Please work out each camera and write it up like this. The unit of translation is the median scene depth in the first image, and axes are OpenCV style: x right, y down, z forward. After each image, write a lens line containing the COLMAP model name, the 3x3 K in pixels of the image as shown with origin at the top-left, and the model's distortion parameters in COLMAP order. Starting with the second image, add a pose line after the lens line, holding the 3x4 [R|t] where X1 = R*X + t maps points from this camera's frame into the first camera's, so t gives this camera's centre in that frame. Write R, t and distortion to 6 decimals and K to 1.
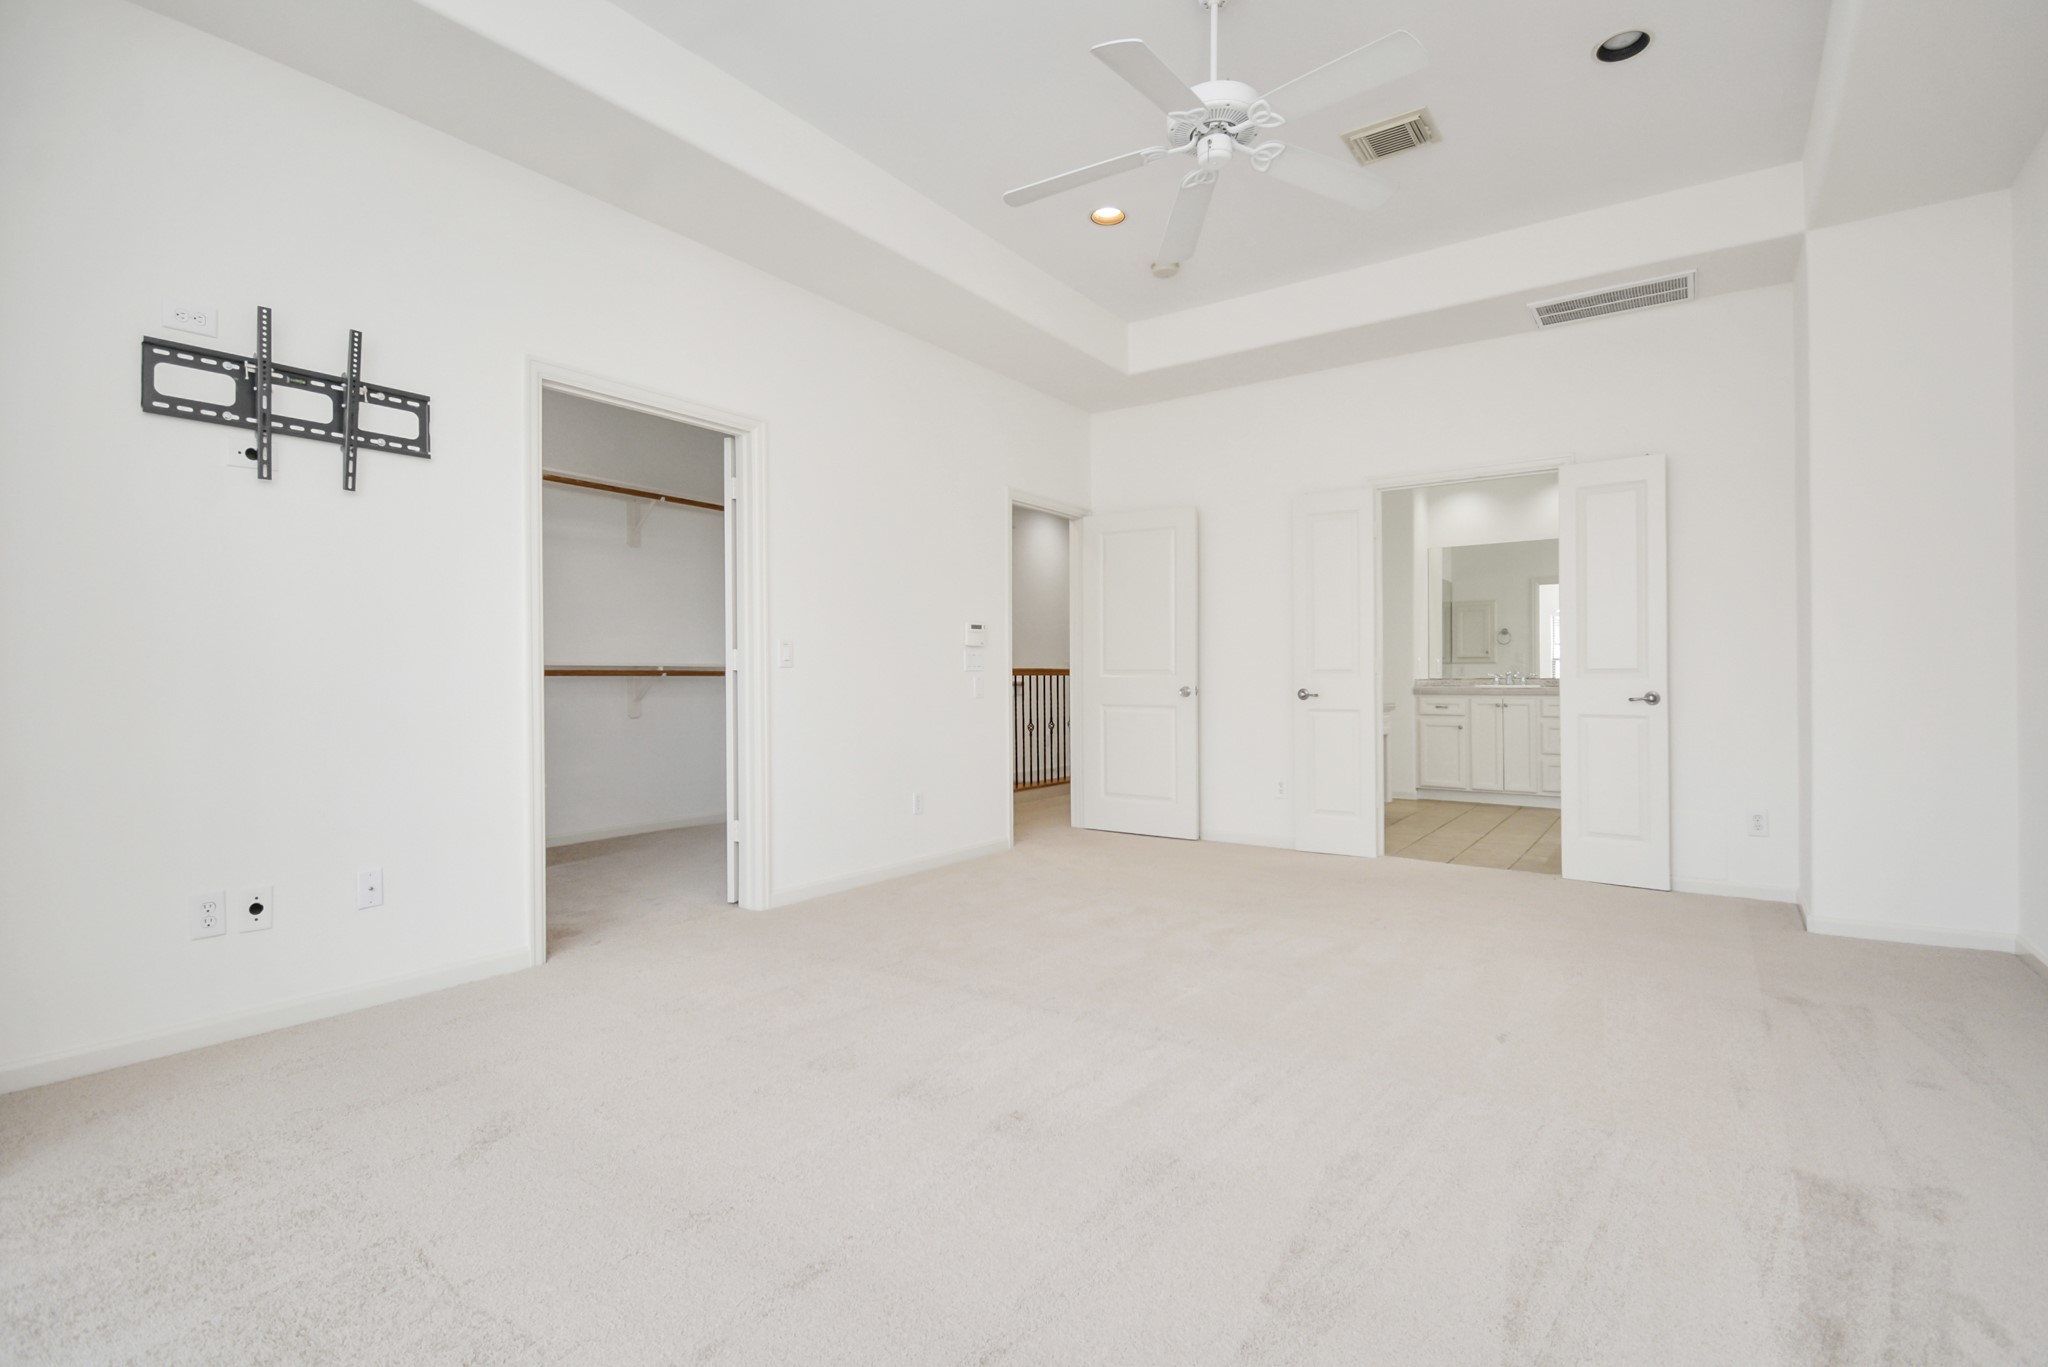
lens RADIAL K [[969.7, 0, 1016.7], [0, 969.7, 652.8], [0, 0, 1]] dist [-0.032832, -0.001878]
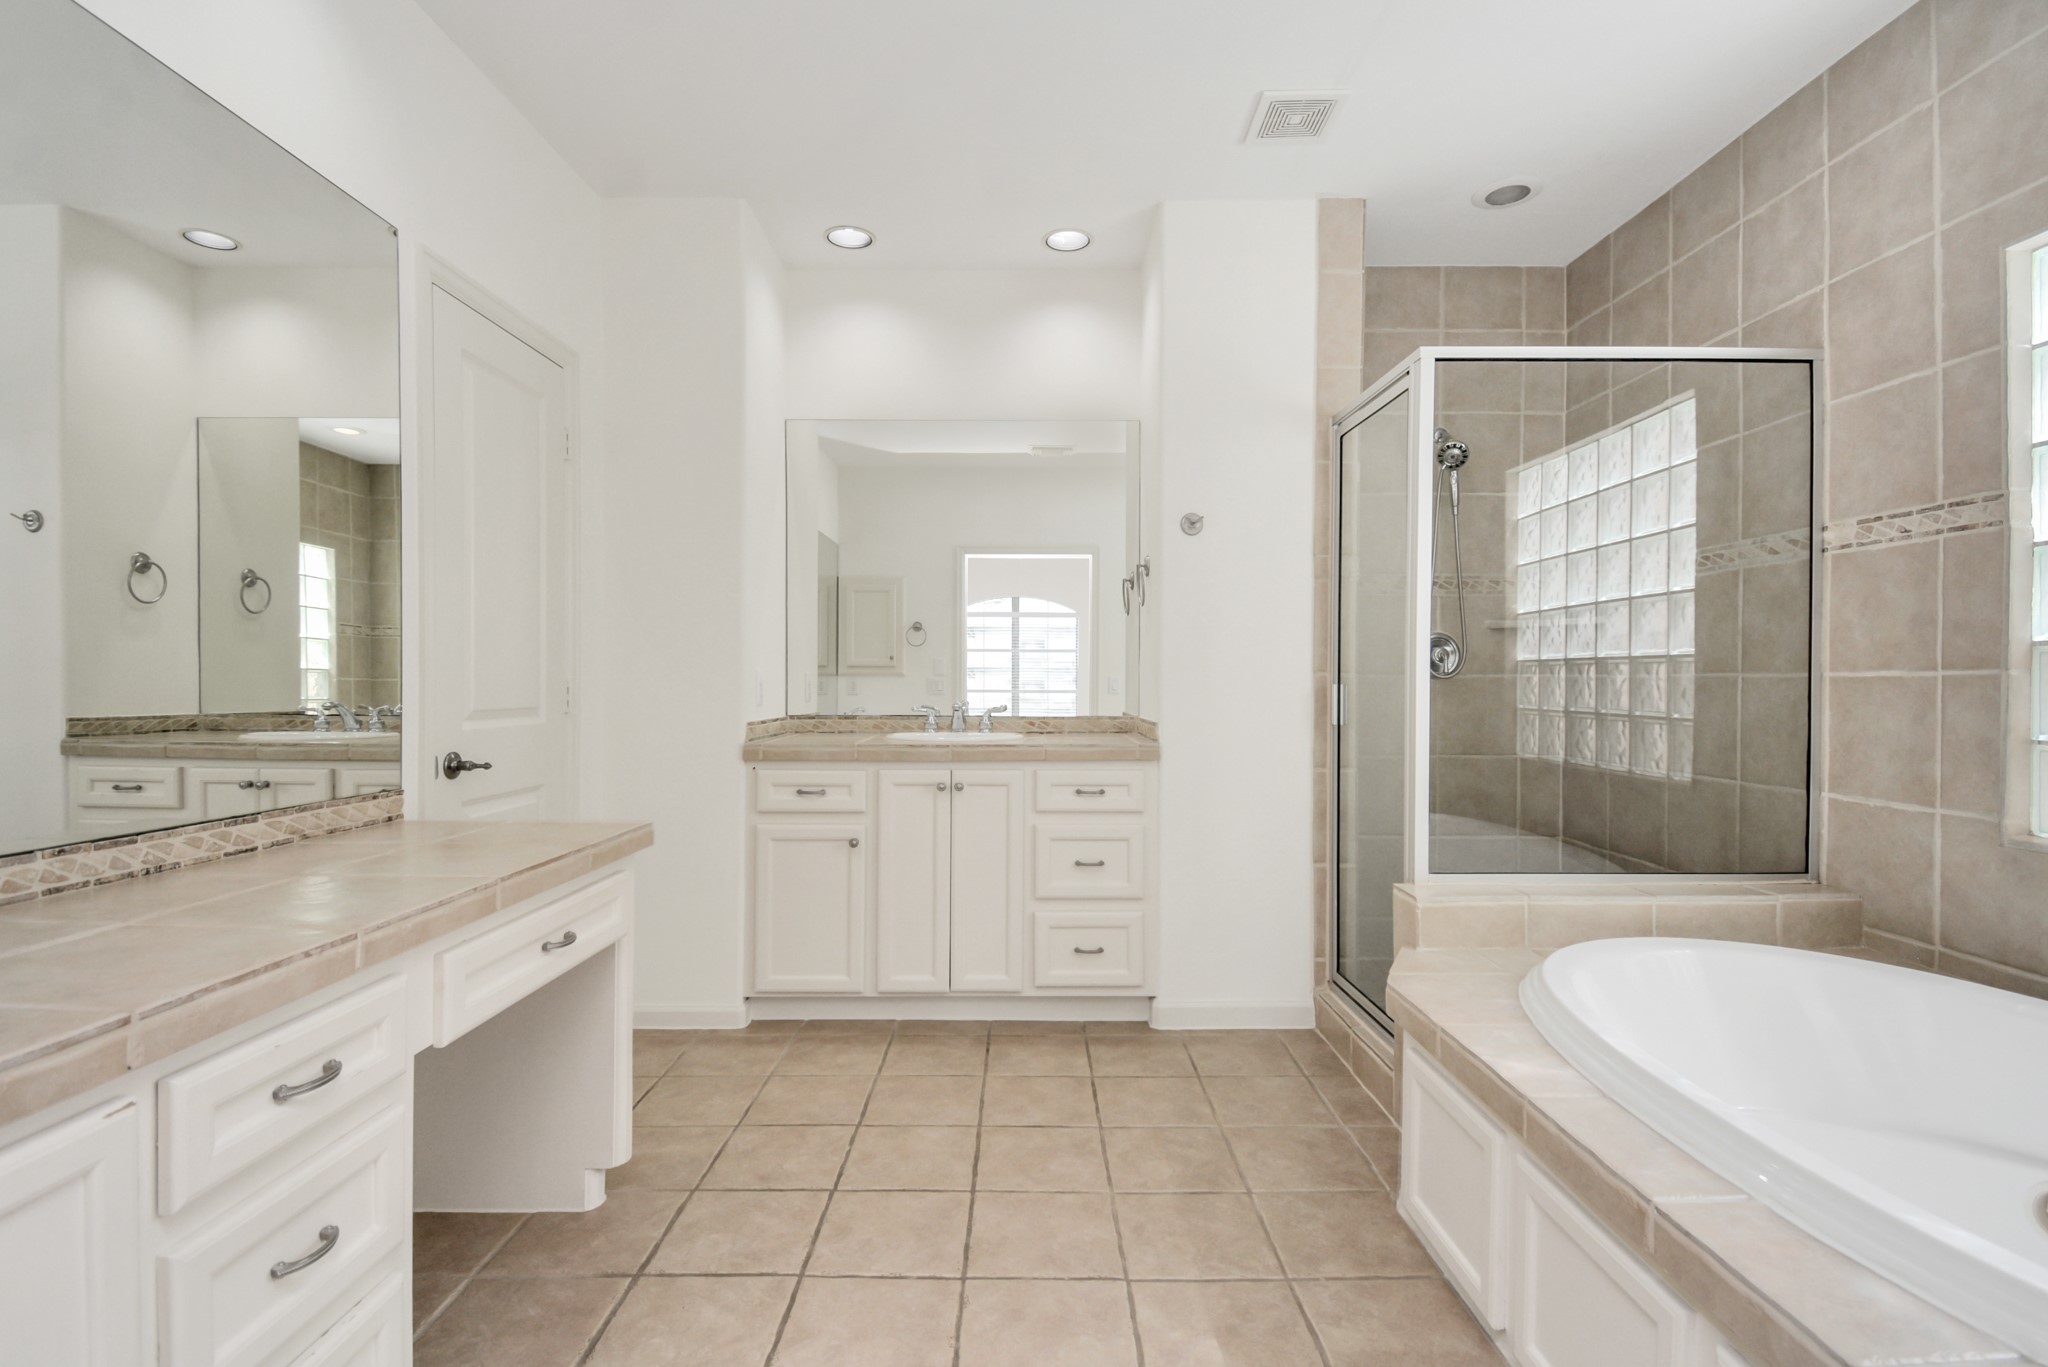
lens RADIAL K [[941.2, 0, 1020.1], [0, 941.2, 686.2], [0, 0, 1]] dist [0.005524, -0.014543]
pose [[0.817244, 0.004381, 0.576275, 0.290932], [-0.022881, 0.999429, 0.024851, 0.000637], [-0.575838, -0.033495, 0.816878, 0.641284]]
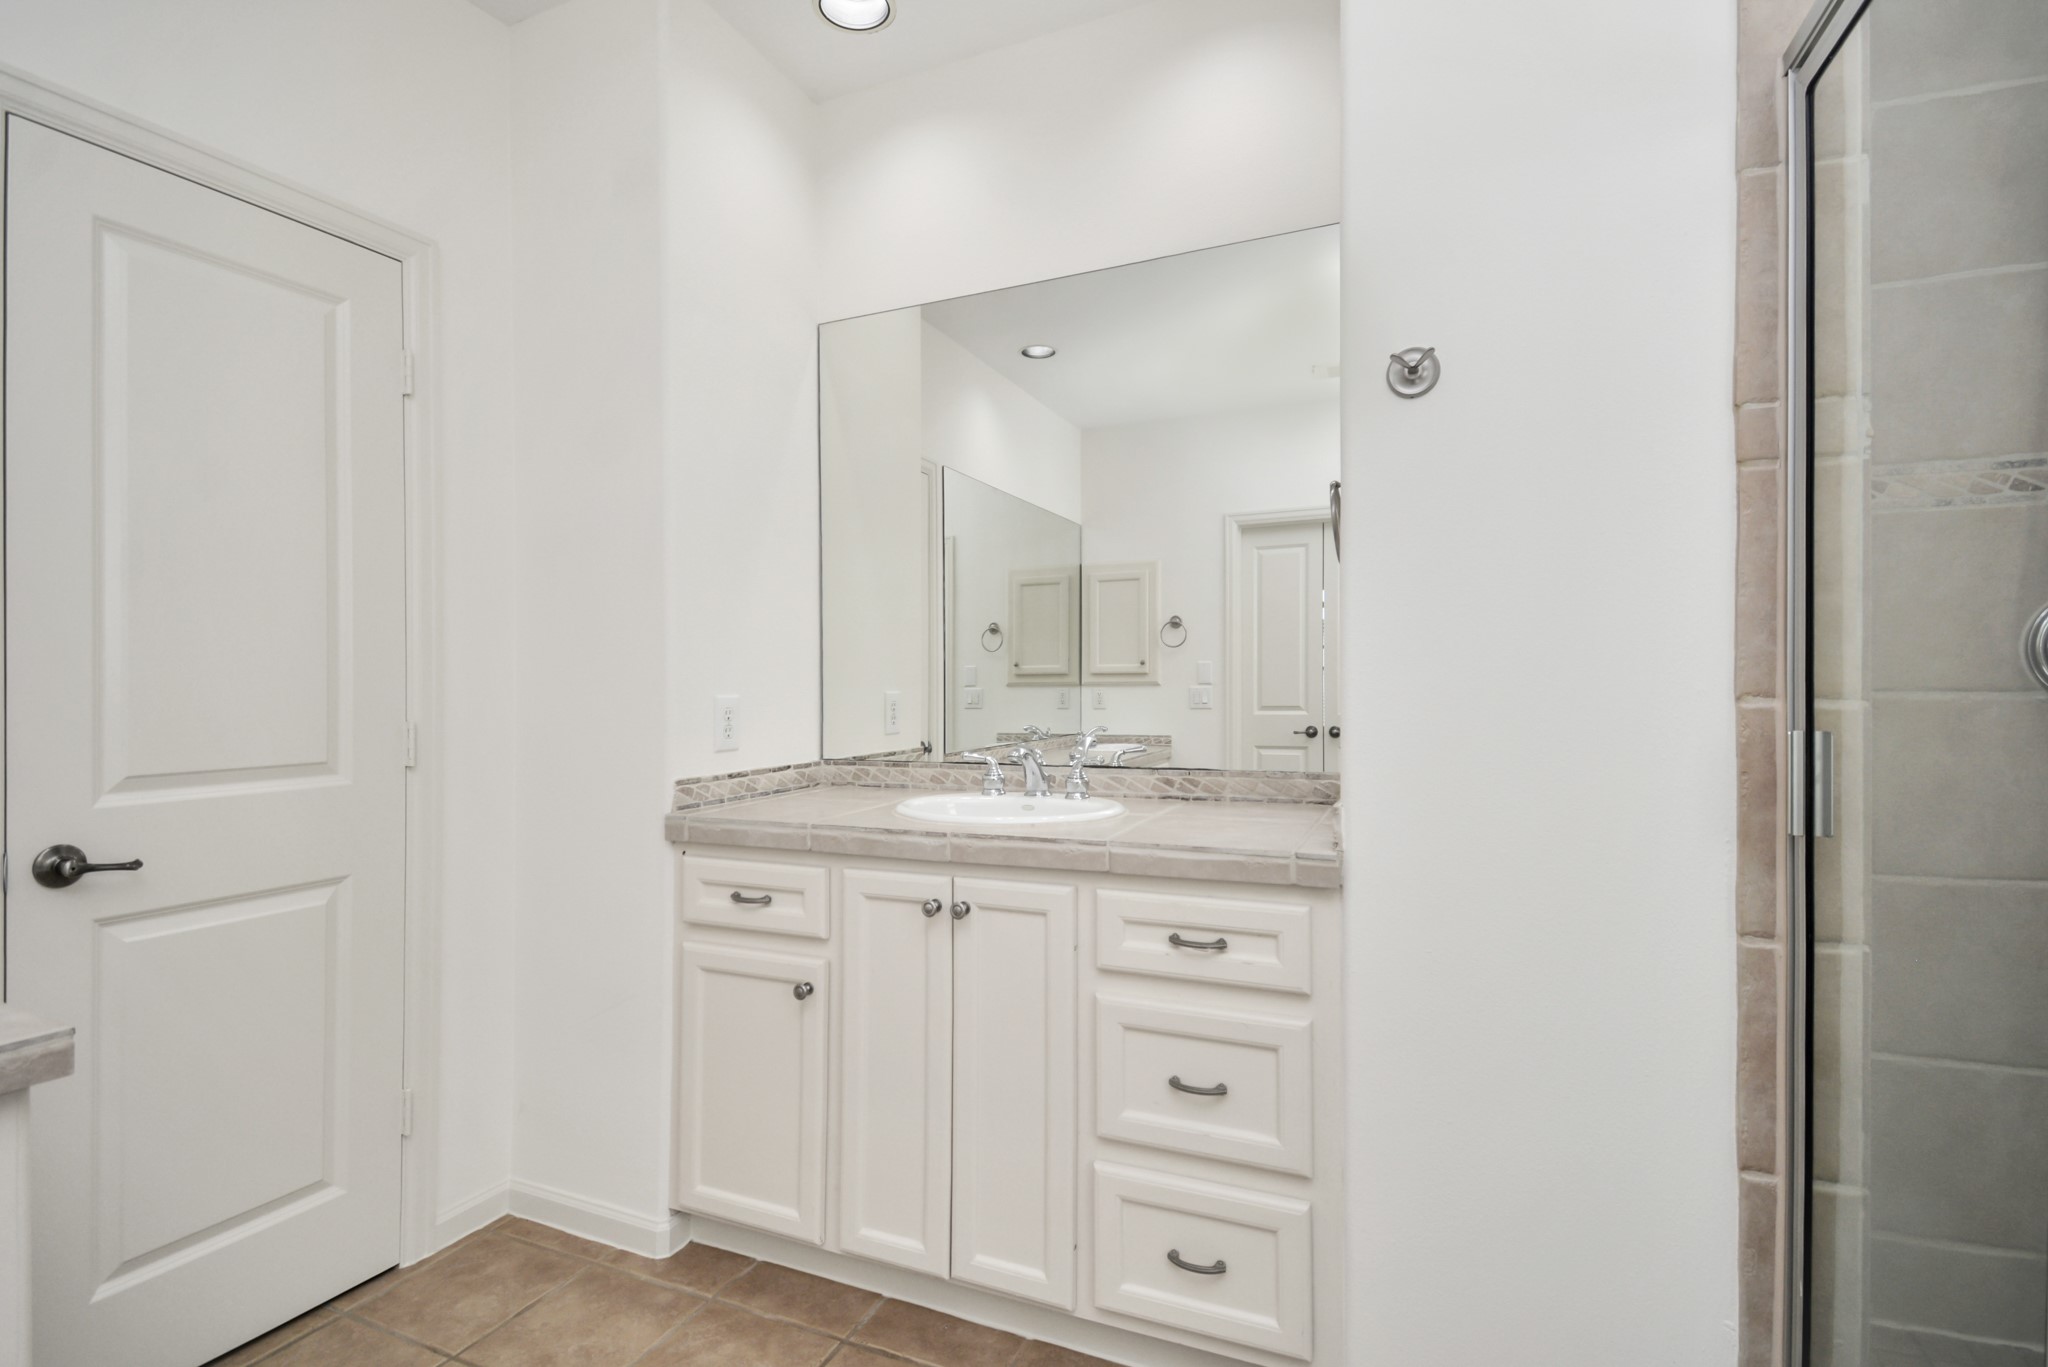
lens RADIAL K [[941.2, 0, 1041.5], [0, 941.2, 687.7], [0, 0, 1]] dist [0.005524, -0.014543]
pose [[0.974536, -0.004791, 0.224178, 0.465754], [-0.002119, 0.999530, 0.030574, -0.004543], [-0.224219, -0.030271, 0.974068, 0.762481]]
